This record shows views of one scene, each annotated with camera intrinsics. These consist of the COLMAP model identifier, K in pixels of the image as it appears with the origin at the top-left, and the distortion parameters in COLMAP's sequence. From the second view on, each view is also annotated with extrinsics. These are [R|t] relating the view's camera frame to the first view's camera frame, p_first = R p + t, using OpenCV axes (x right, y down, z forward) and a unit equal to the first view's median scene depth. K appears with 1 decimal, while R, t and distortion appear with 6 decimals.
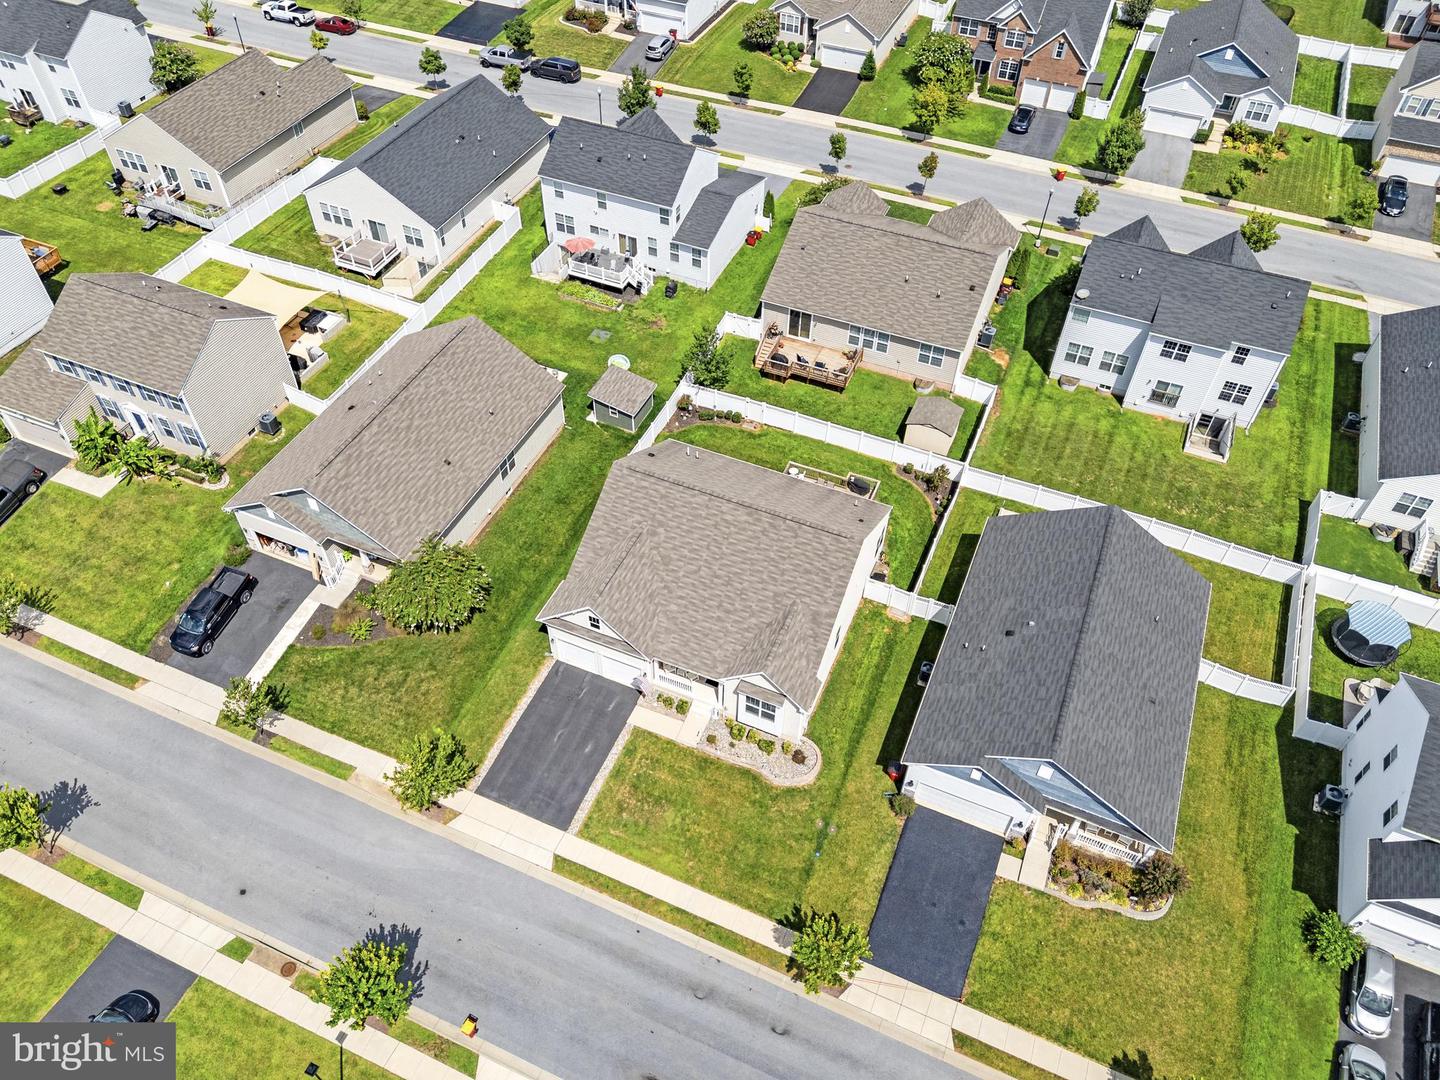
lens RADIAL K [[1057.0, 0, 720.5], [0, 1057.0, 527.7], [0, 0, 1]] dist [0.075989, -0.076207]
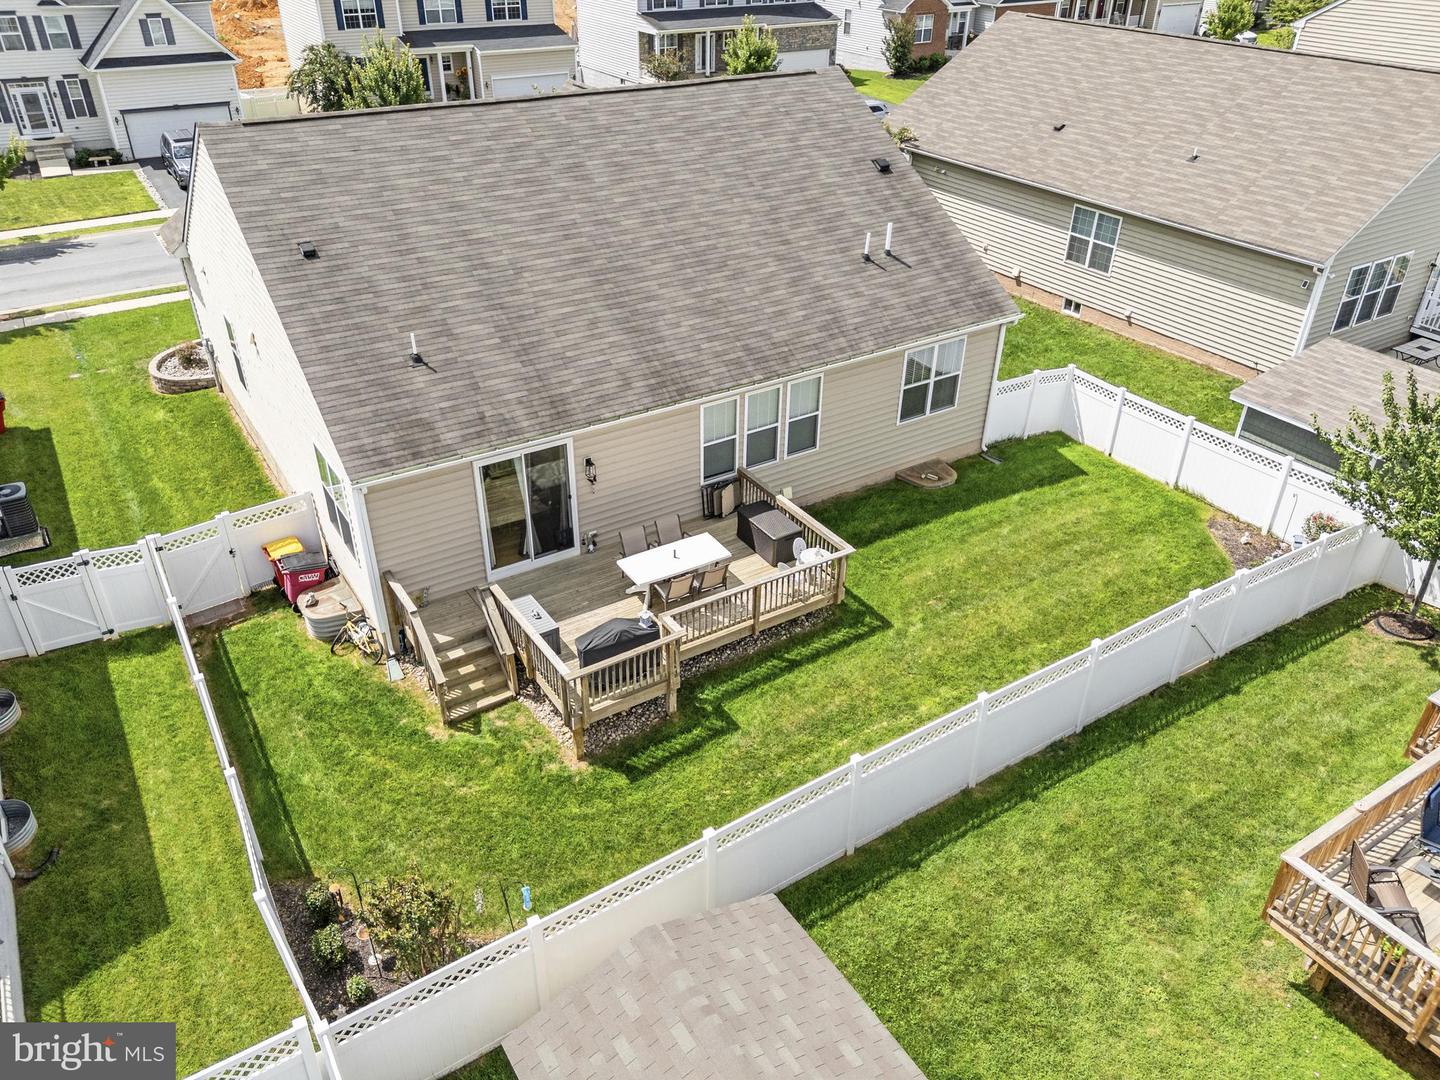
lens RADIAL K [[1071.0, 0, 720.0], [0, 1071.0, 540.0], [0, 0, 1]] dist [0.073809, -0.069315]
pose [[-0.560138, 0.420994, -0.713449, 0.278762], [-0.618881, 0.359828, 0.698219, -0.233667], [0.550665, 0.832639, 0.058992, 0.936500]]
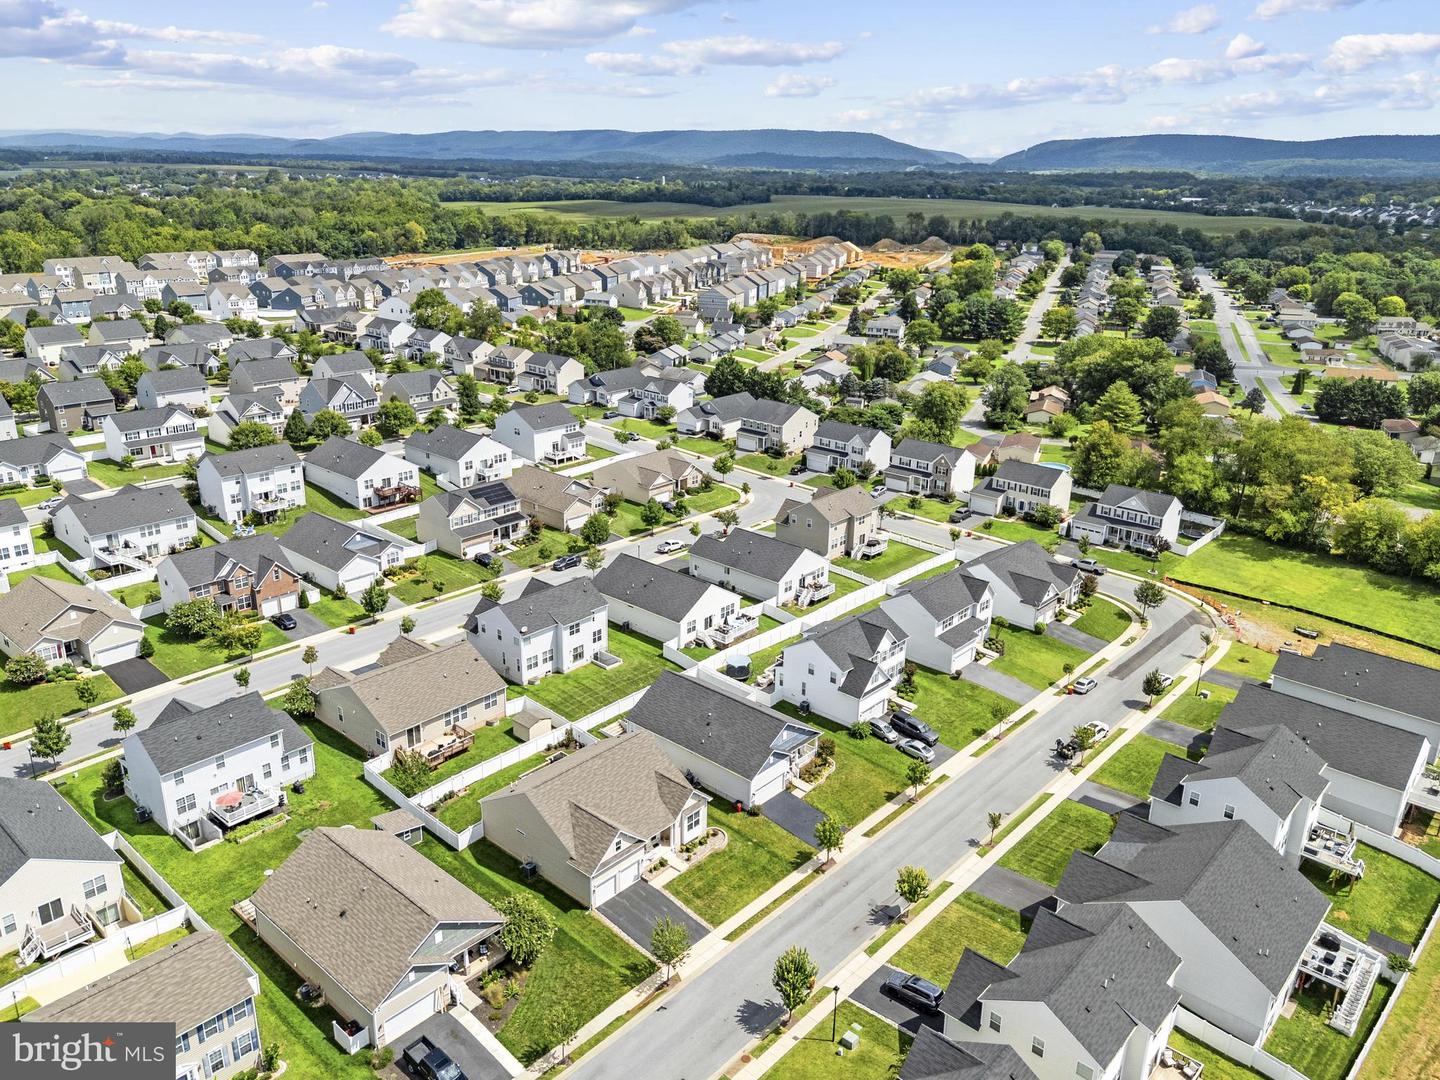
lens RADIAL K [[1057.0, 0, 720.5], [0, 1057.0, 527.7], [0, 0, 1]] dist [0.075989, -0.076207]
pose [[0.318018, -0.317546, 0.893325, -1.086506], [0.686653, 0.726852, 0.013927, -0.142830], [-0.653737, 0.608975, 0.449196, -0.110310]]
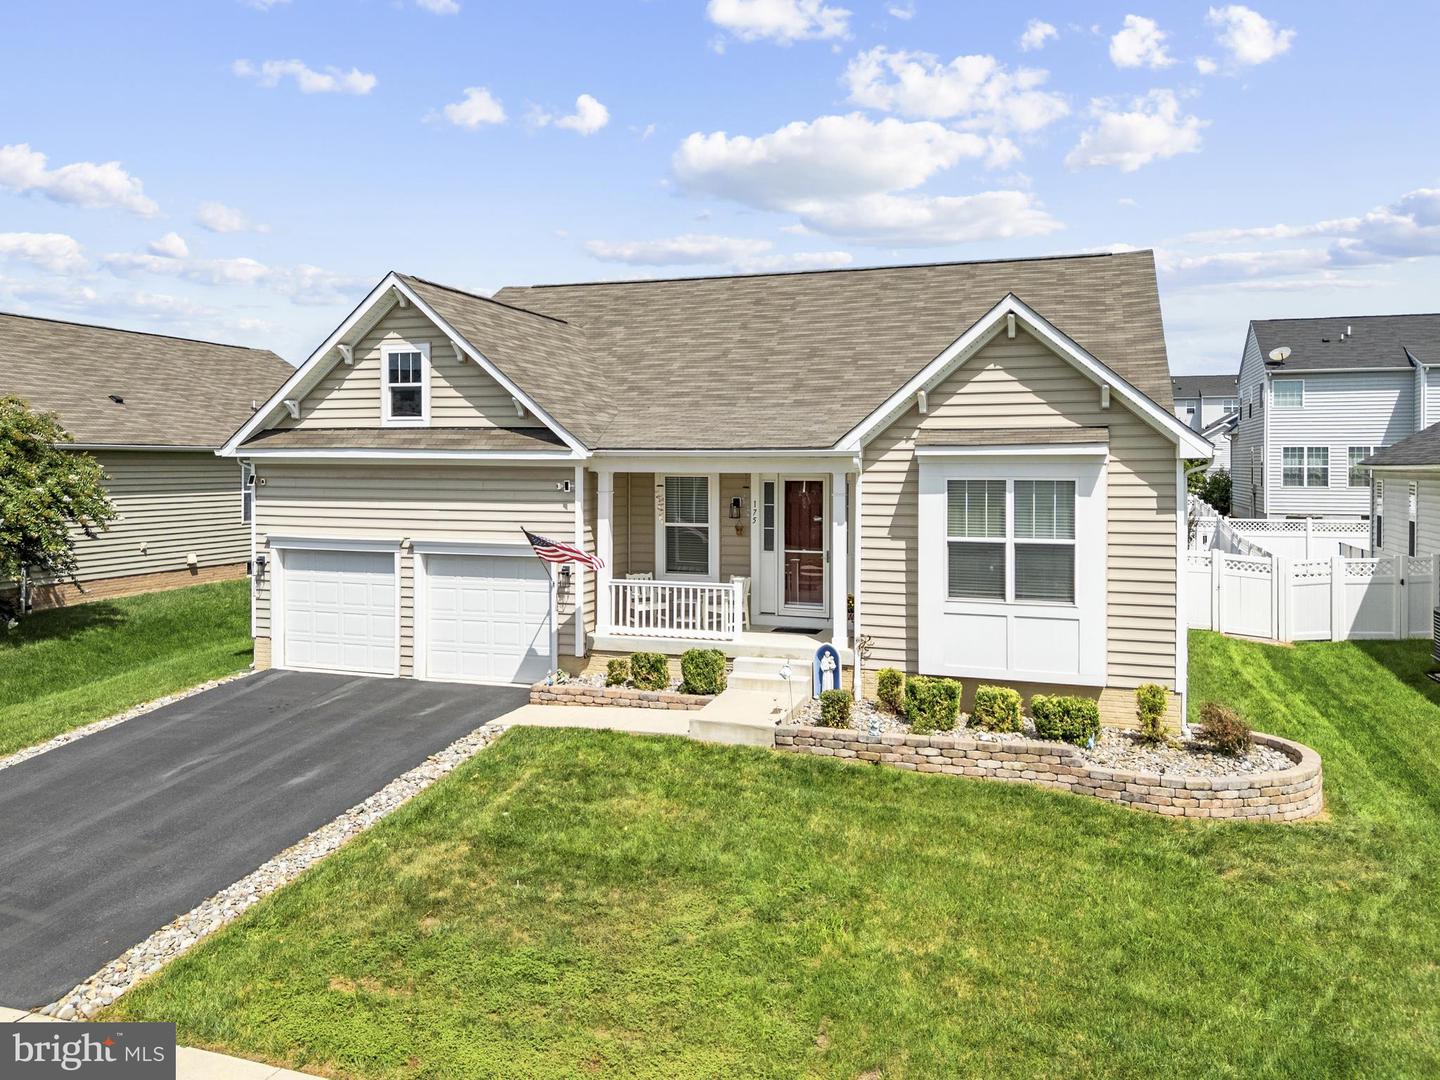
lens RADIAL K [[1086.5, 0, 722.1], [0, 1086.5, 471.2], [0, 0, 1]] dist [0.051626, -0.040343]
pose [[0.996182, -0.016452, 0.085737, -0.043322], [0.073394, 0.689621, -0.720441, 0.270030], [-0.047273, 0.723983, 0.688196, 0.625615]]
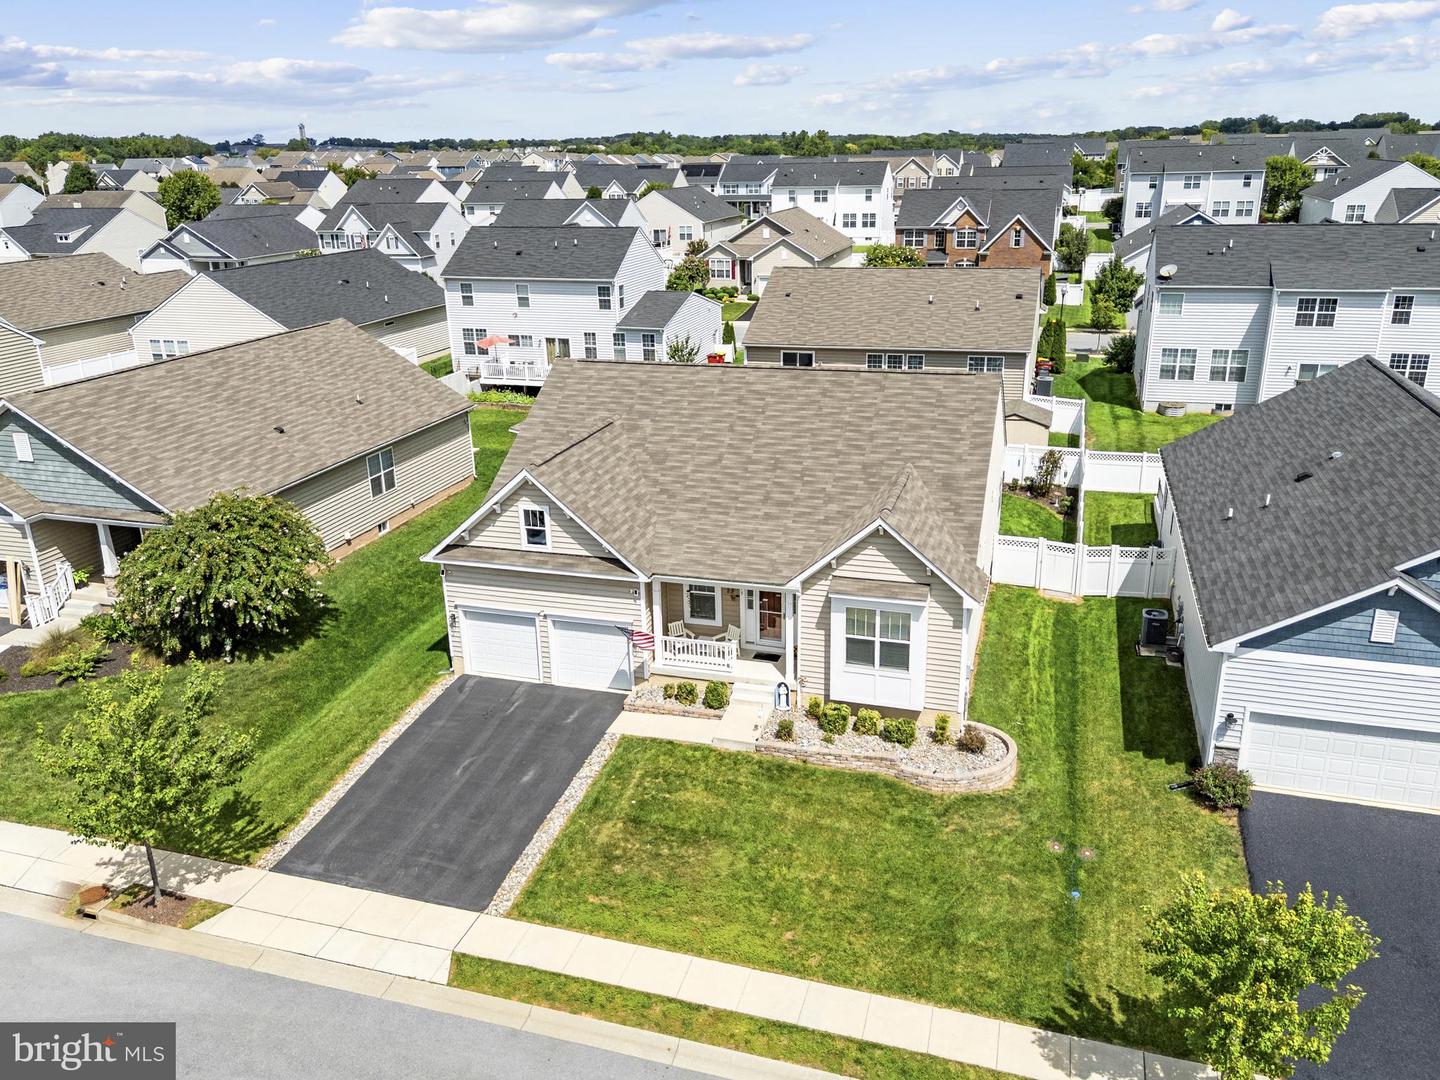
lens RADIAL K [[1104.5, 0, 718.7], [0, 1104.5, 530.2], [0, 0, 1]] dist [0.076446, -0.073924]
pose [[0.993467, -0.071102, 0.089265, -0.061376], [0.104670, 0.879395, -0.464445, 0.279044], [-0.045476, 0.470754, 0.881092, 0.405083]]
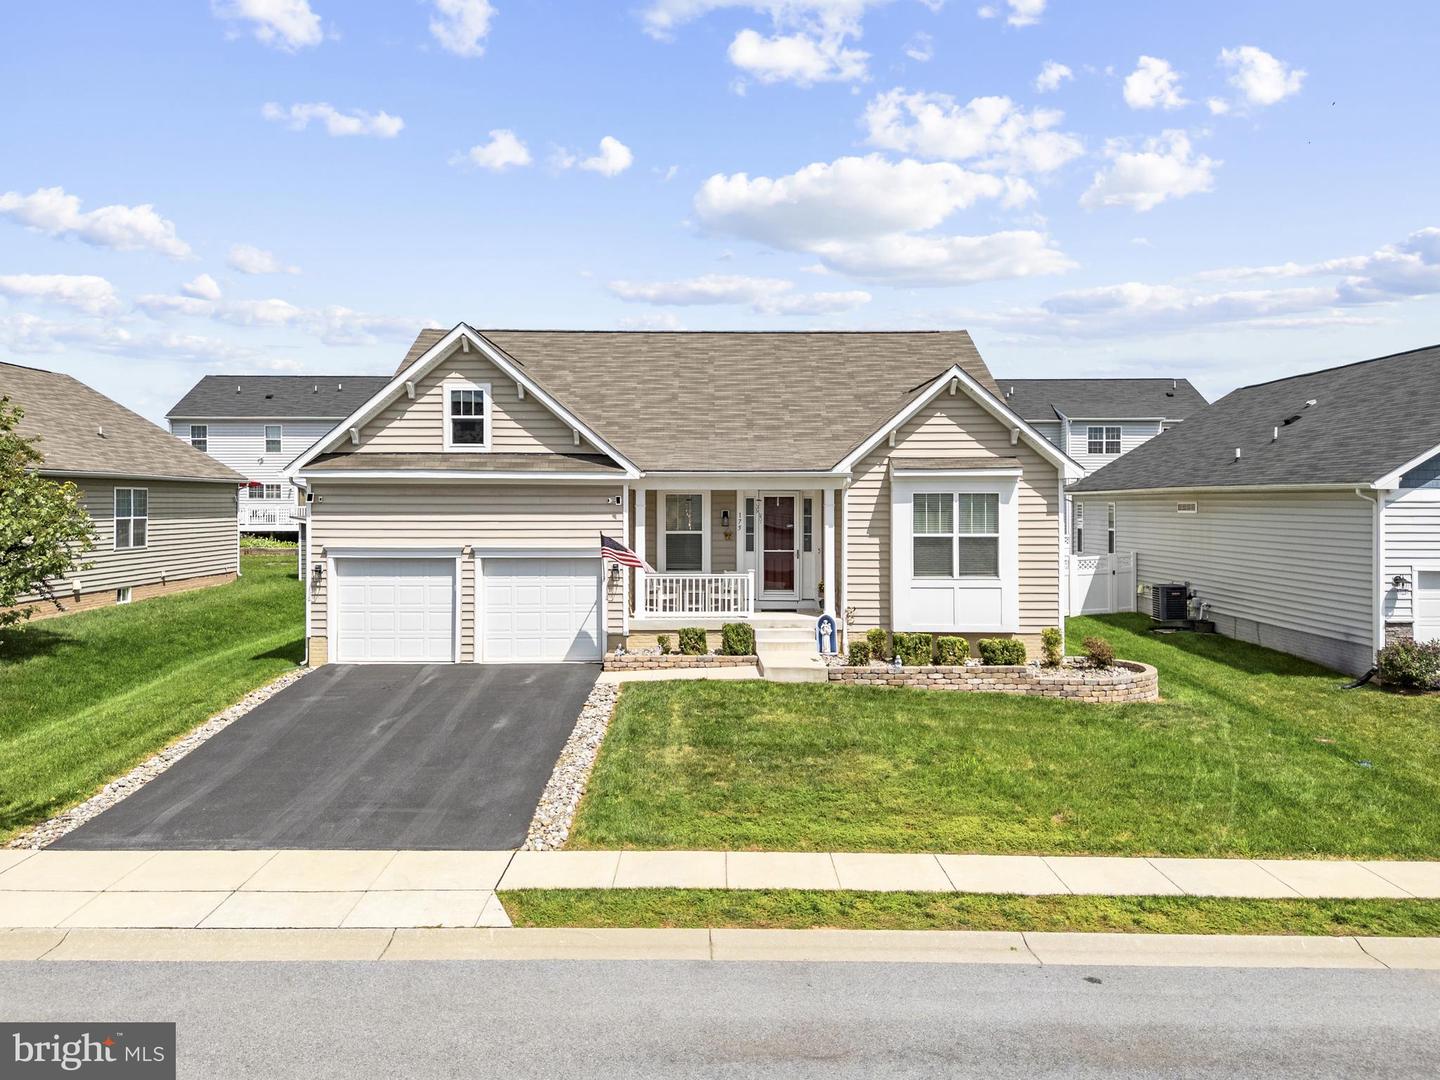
lens RADIAL K [[1084.5, 0, 727.9], [0, 1084.5, 487.5], [0, 0, 1]] dist [0.051113, -0.049687]
pose [[0.913445, -0.012351, 0.406776, -0.150148], [0.307874, 0.674648, -0.670868, 0.305879], [-0.266144, 0.738036, 0.620056, 0.597235]]
